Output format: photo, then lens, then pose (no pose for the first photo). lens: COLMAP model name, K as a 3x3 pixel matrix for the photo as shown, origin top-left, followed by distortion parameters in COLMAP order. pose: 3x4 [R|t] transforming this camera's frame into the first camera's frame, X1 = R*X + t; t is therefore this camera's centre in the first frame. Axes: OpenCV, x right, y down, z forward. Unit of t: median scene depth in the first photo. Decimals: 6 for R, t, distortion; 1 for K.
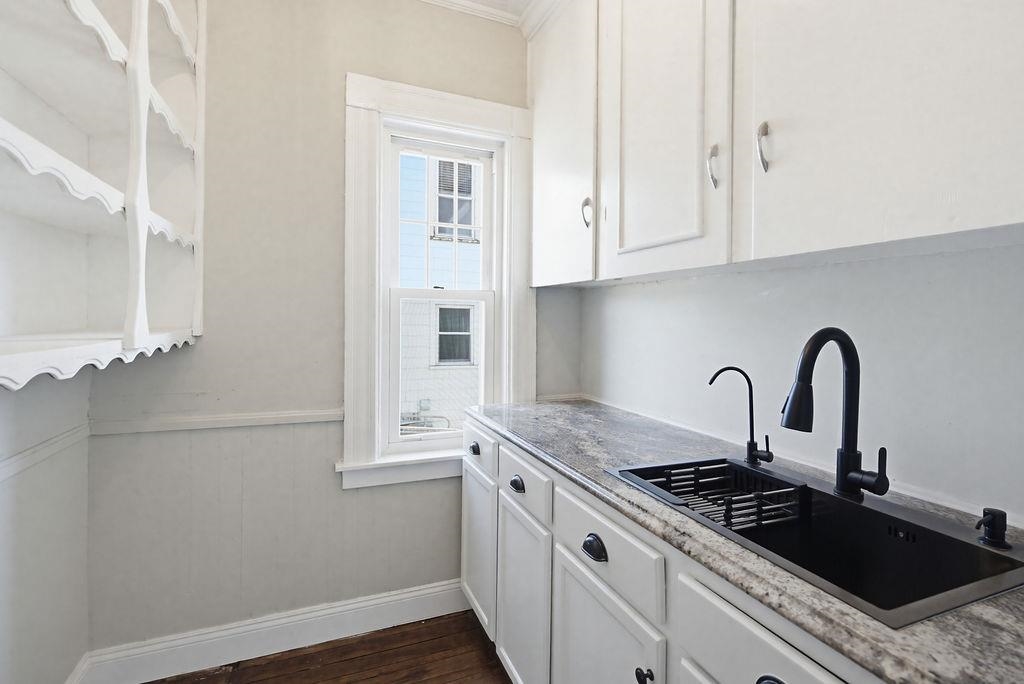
lens RADIAL K [[464.0, 0, 514.5], [0, 464.0, 341.0], [0, 0, 1]] dist [0.006180, -0.000165]
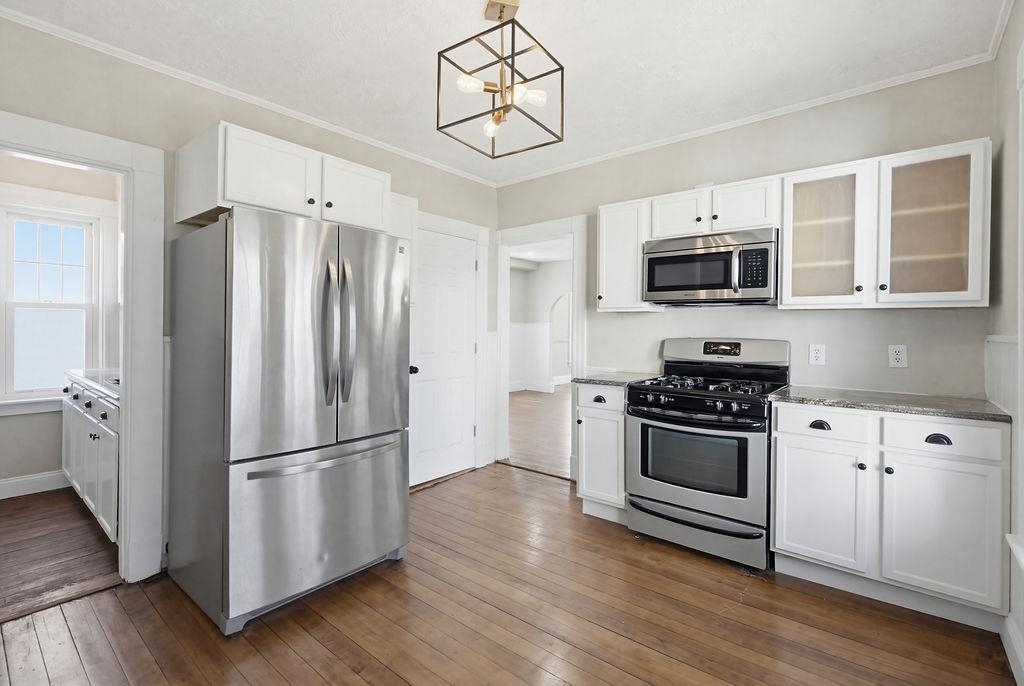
lens RADIAL K [[464.0, 0, 510.6], [0, 464.0, 340.4], [0, 0, 1]] dist [0.006180, -0.000165]
pose [[0.873168, -0.002196, 0.487414, 0.507735], [-0.003697, 0.999931, 0.011128, -0.003495], [-0.487405, -0.011519, 0.873100, -1.370375]]
